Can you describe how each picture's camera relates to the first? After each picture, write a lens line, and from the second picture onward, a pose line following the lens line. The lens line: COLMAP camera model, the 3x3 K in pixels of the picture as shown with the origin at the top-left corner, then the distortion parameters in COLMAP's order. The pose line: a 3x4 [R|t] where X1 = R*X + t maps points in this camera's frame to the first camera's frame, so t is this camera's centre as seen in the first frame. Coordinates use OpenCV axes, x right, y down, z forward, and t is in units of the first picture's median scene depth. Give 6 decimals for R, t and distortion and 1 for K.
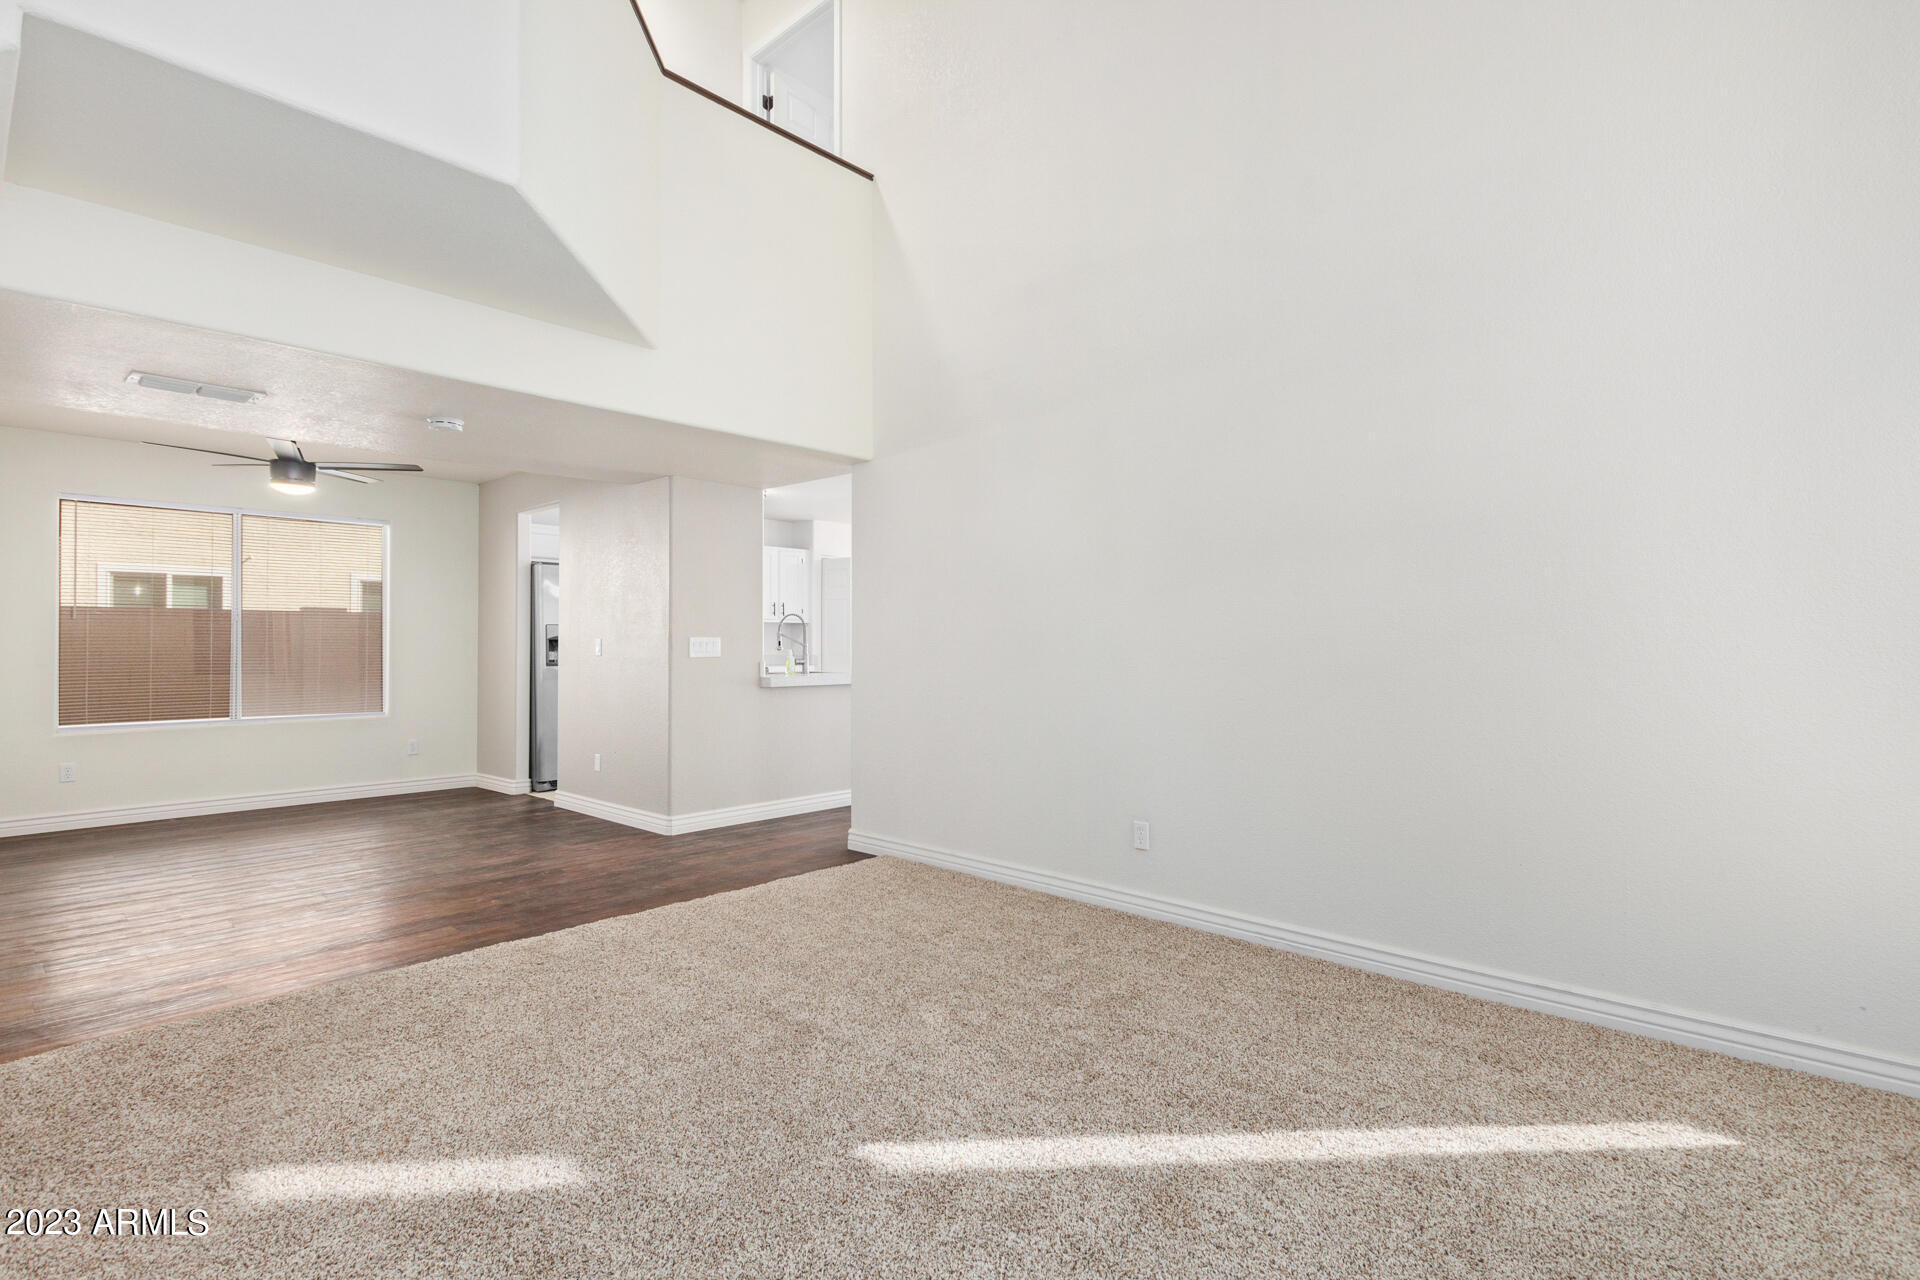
lens RADIAL K [[918.4, 0, 963.2], [0, 918.4, 647.1], [0, 0, 1]] dist [0.000533, -0.000054]
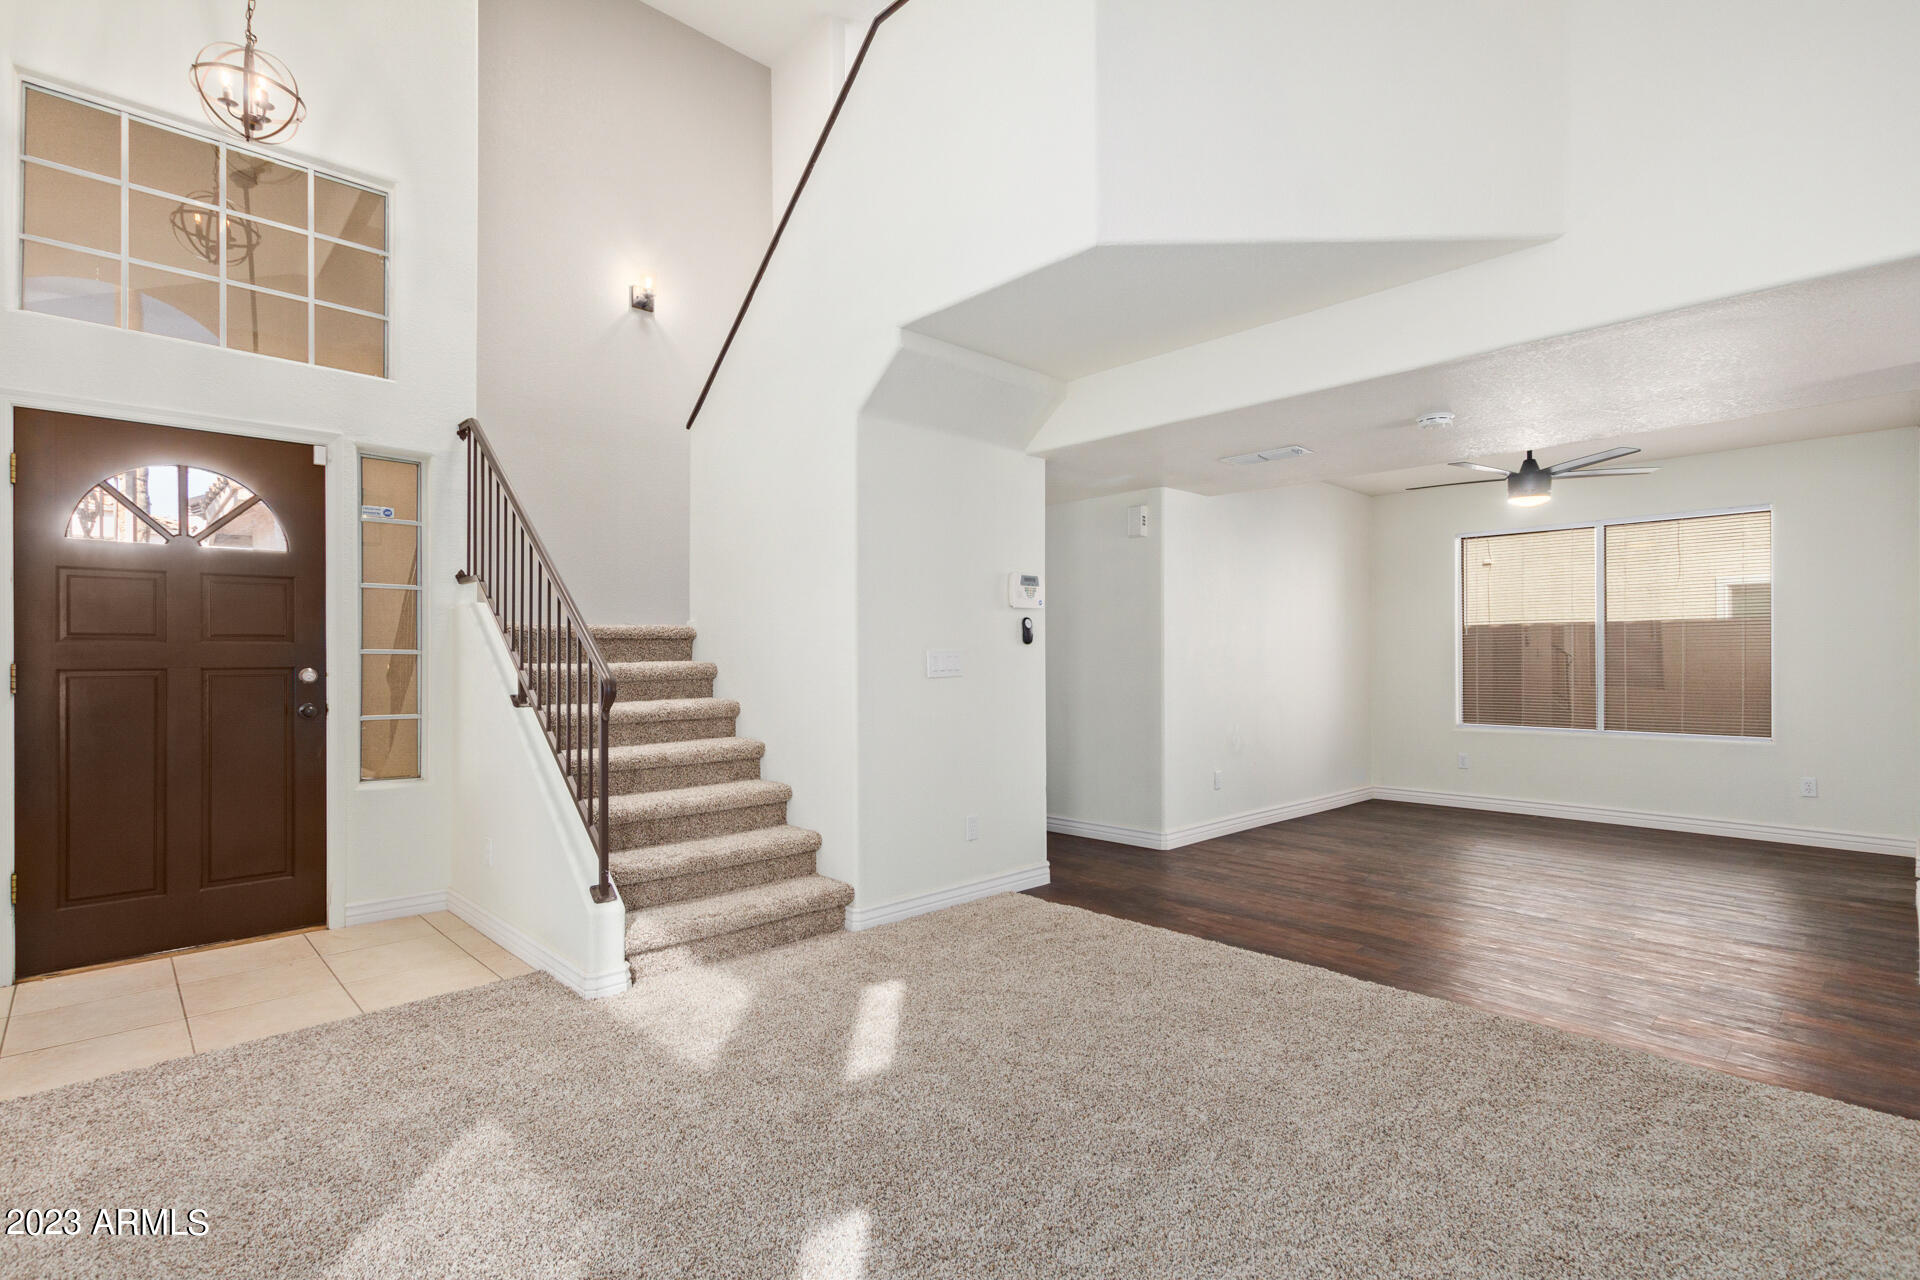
lens RADIAL K [[918.4, 0, 963.2], [0, 918.4, 647.1], [0, 0, 1]] dist [0.000533, -0.000054]
pose [[-0.044938, -0.008273, -0.998956, 0.280981], [-0.012604, 0.999891, -0.007714, 0.001689], [0.998910, 0.012245, -0.045038, 0.406221]]
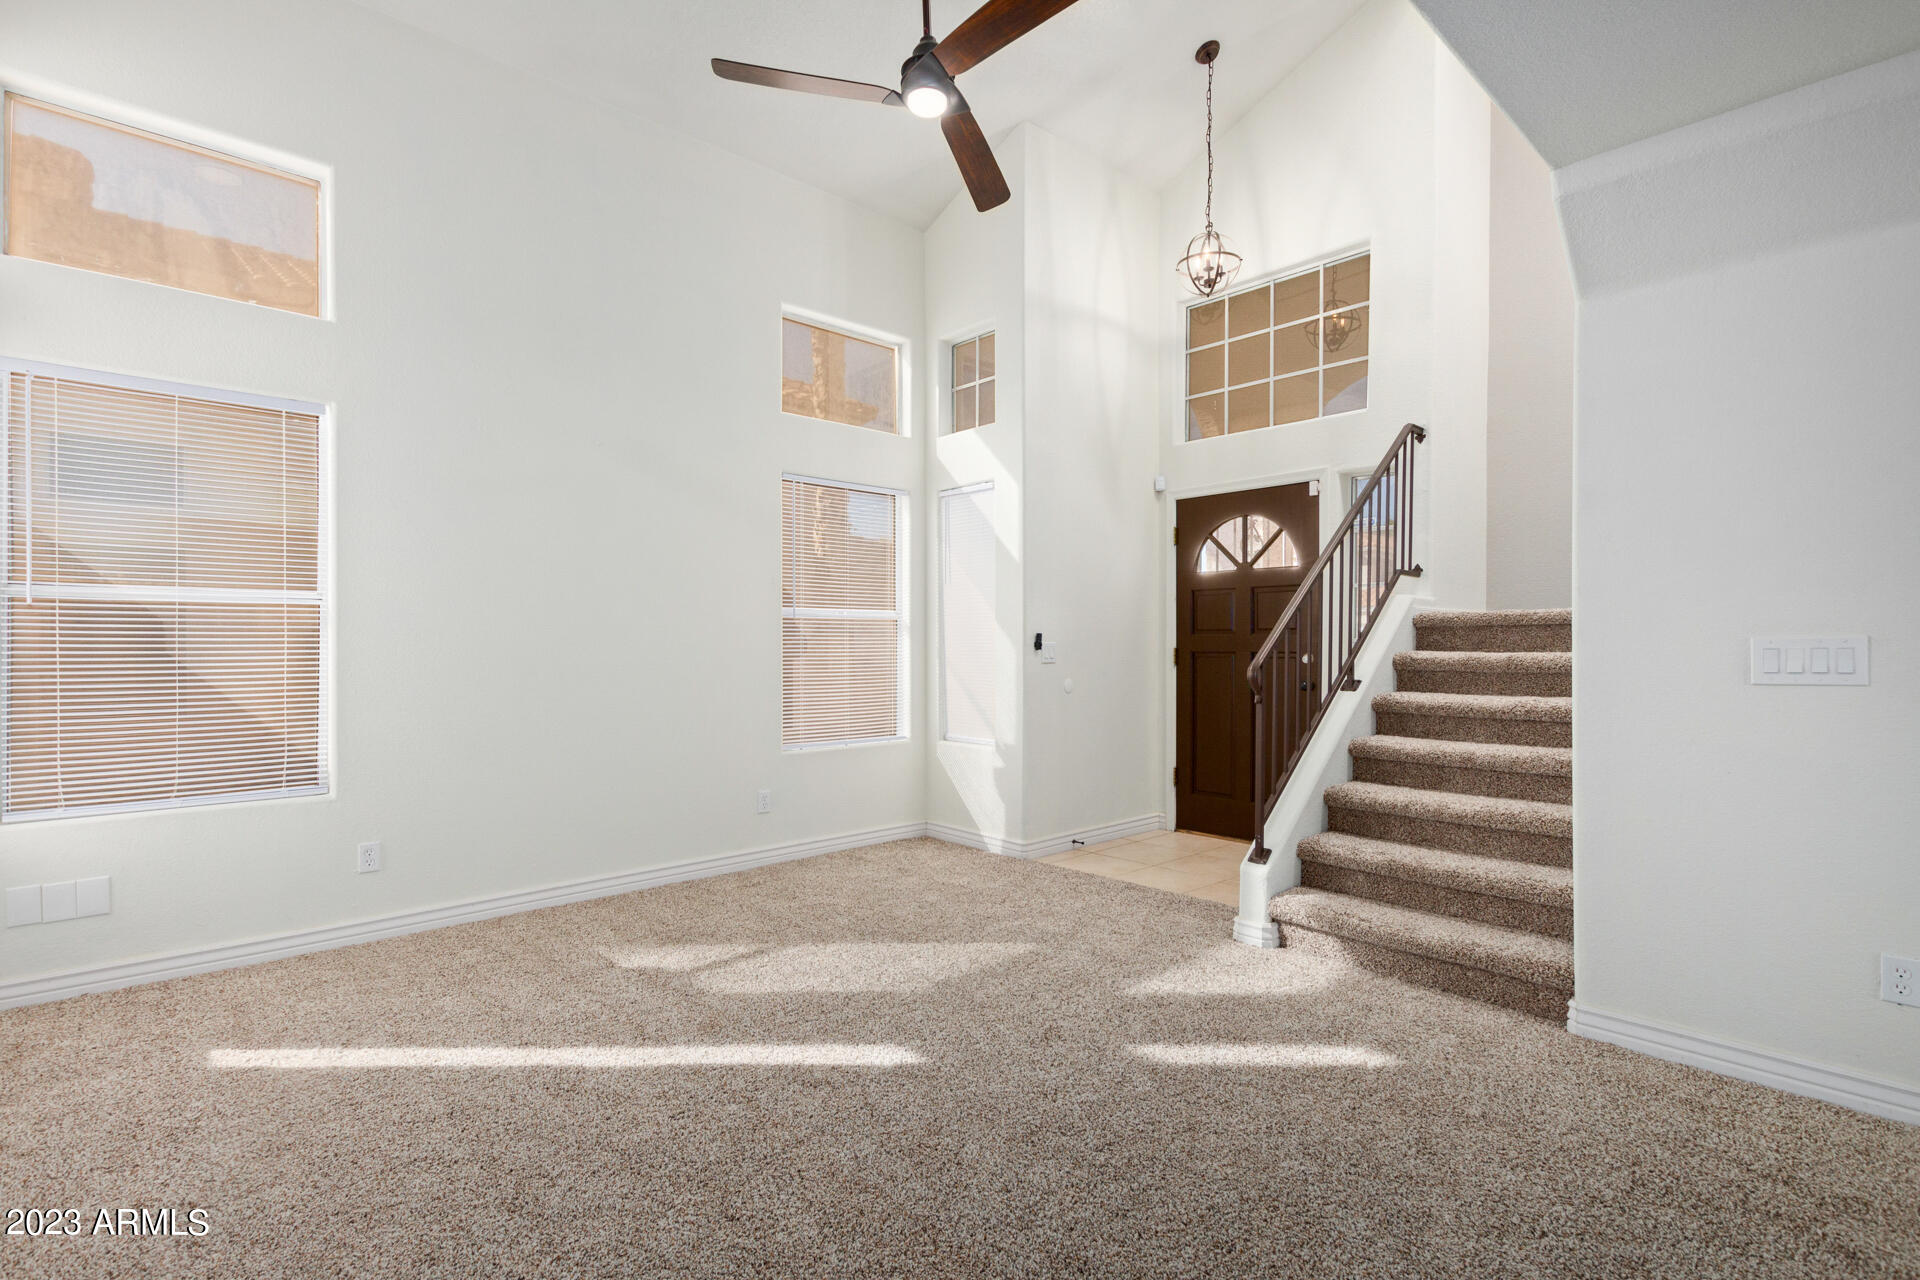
lens RADIAL K [[918.4, 0, 963.2], [0, 918.4, 647.1], [0, 0, 1]] dist [0.000533, -0.000054]
pose [[-0.996730, -0.005858, 0.080587, -0.094244], [-0.004346, 0.999811, 0.018925, -0.002881], [-0.080683, 0.018513, -0.996568, 0.781437]]
